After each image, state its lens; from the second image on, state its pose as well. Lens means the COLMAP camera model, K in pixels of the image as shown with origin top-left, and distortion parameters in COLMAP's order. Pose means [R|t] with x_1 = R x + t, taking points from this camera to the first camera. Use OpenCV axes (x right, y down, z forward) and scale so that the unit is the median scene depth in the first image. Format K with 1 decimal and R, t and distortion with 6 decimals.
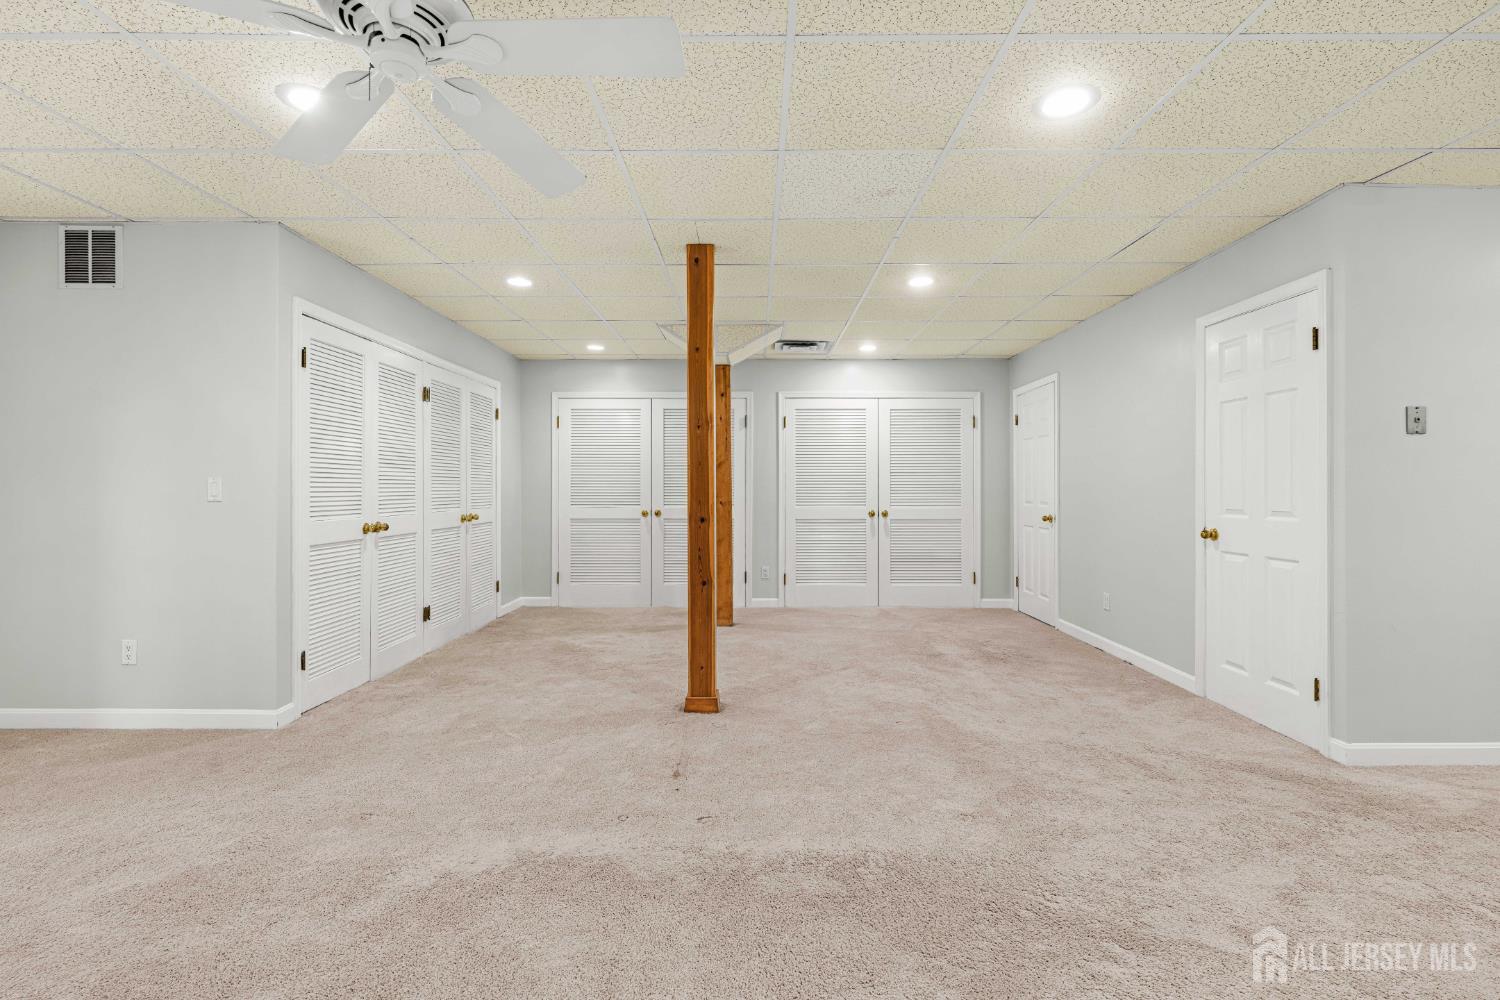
lens RADIAL K [[632.9, 0, 751.9], [0, 632.9, 490.6], [0, 0, 1]] dist [0.002446, -0.000043]
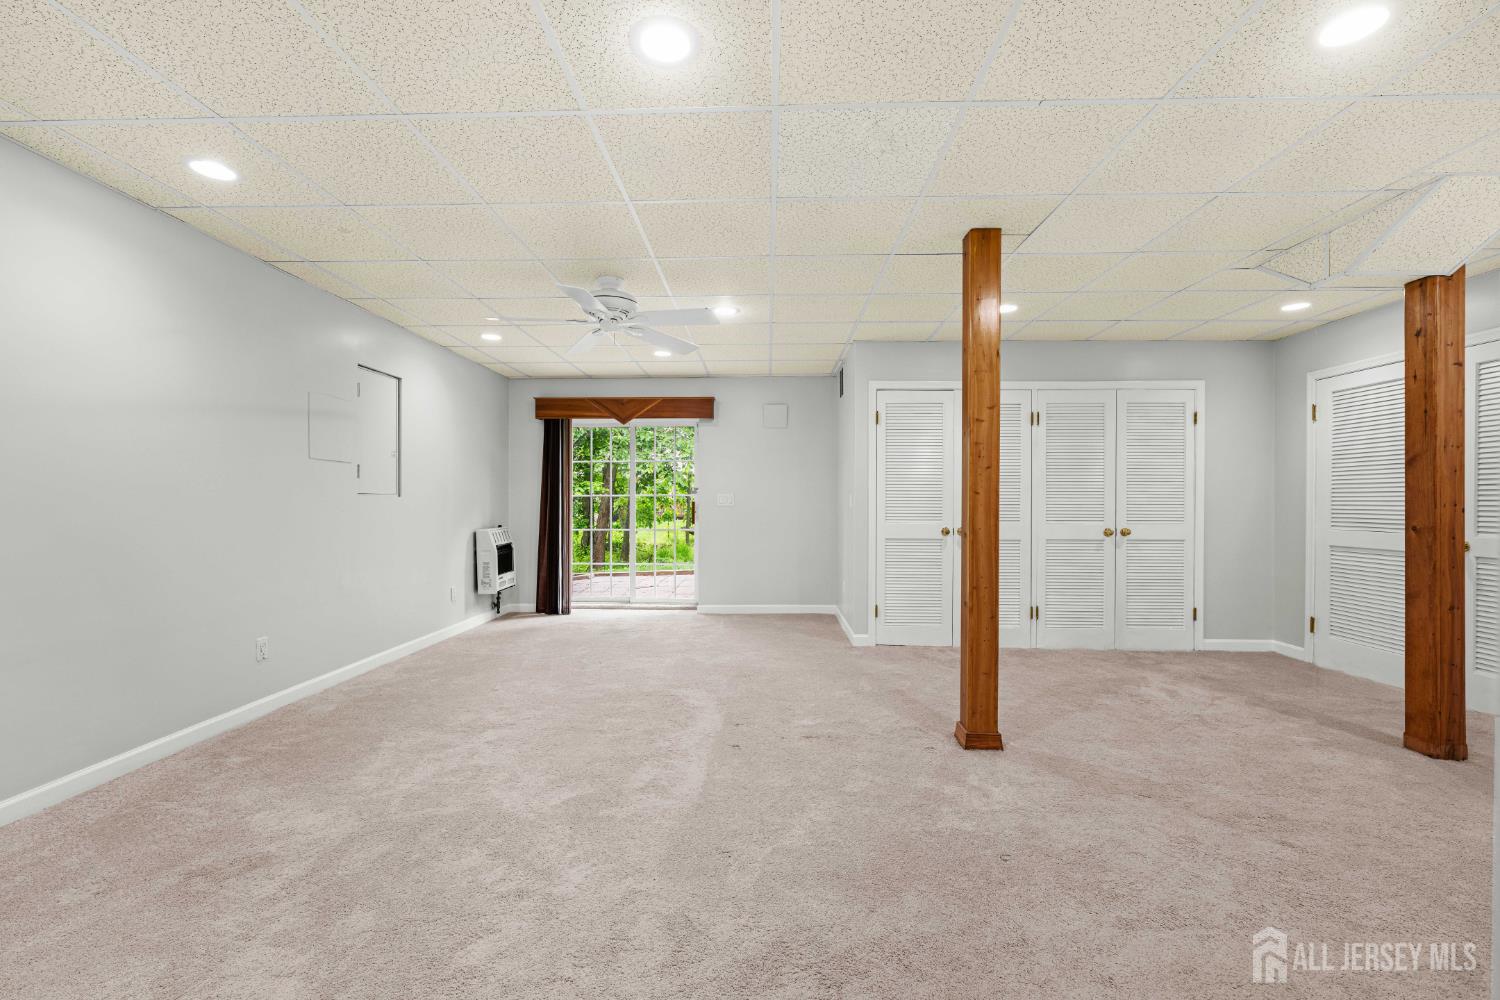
lens RADIAL K [[632.9, 0, 761.8], [0, 632.9, 505.2], [0, 0, 1]] dist [0.002446, -0.000043]
pose [[-0.004593, 0.004499, -0.999979, 0.475370], [-0.007235, 0.999964, 0.004532, 0.000297], [0.999963, 0.007256, -0.004560, 0.399499]]
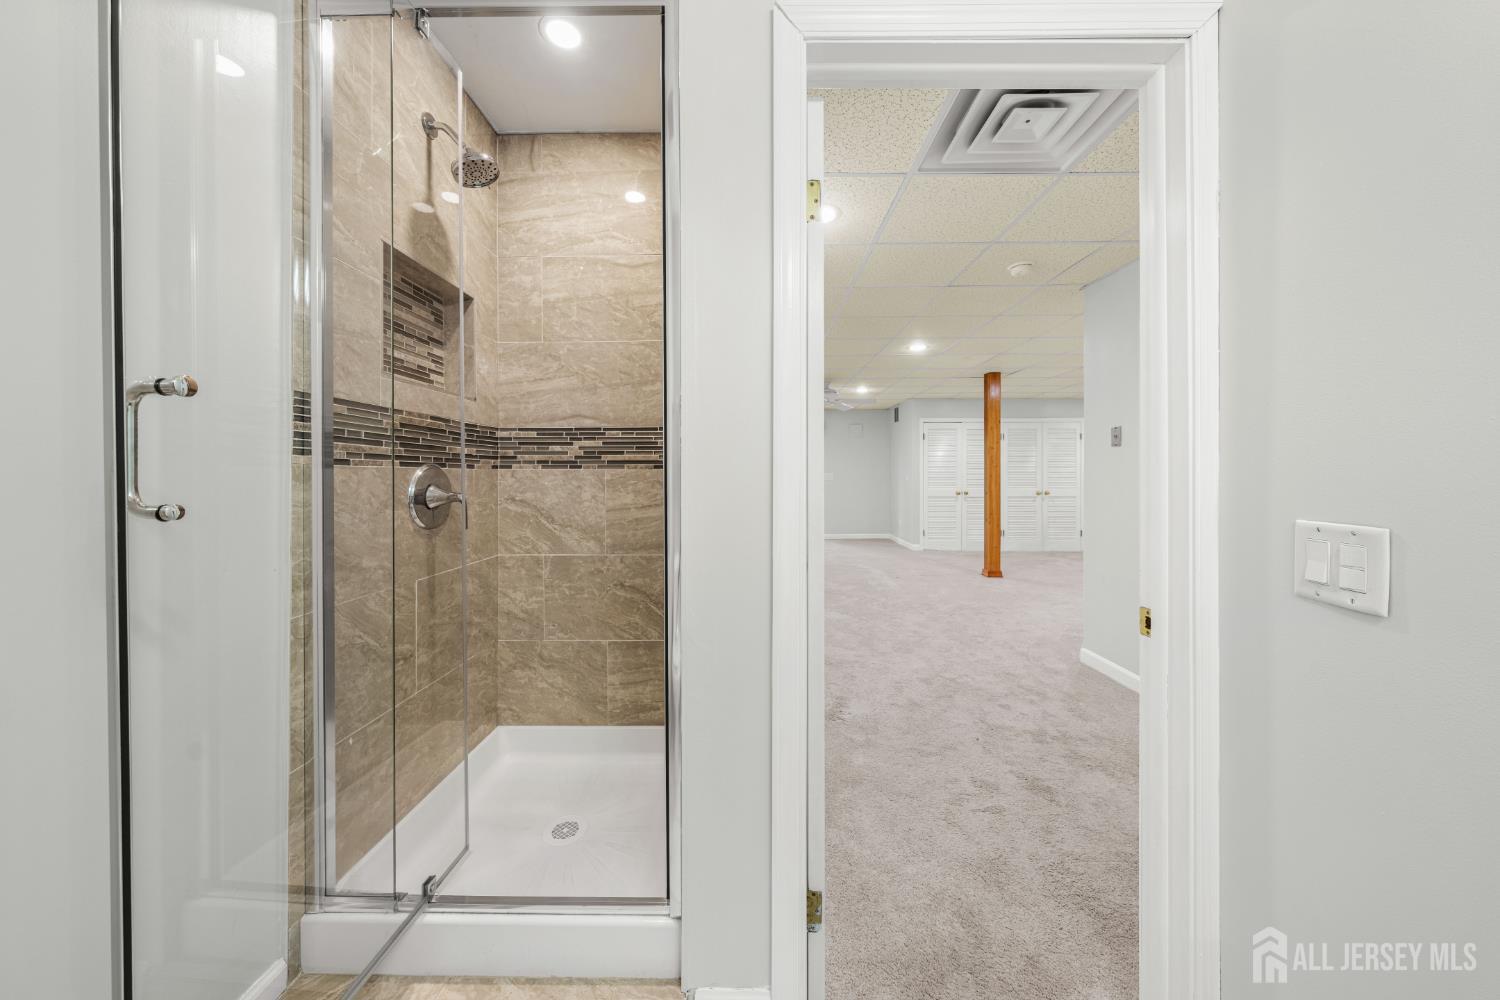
lens RADIAL K [[510.2, 0, 753.9], [0, 510.2, 477.0], [0, 0, 1]] dist [-0.003397, -0.000037]
pose [[0.008413, 0.004576, -0.999954, 0.998884], [-0.001913, 0.999988, 0.004560, -0.010639], [0.999963, 0.001874, 0.008422, 0.076645]]
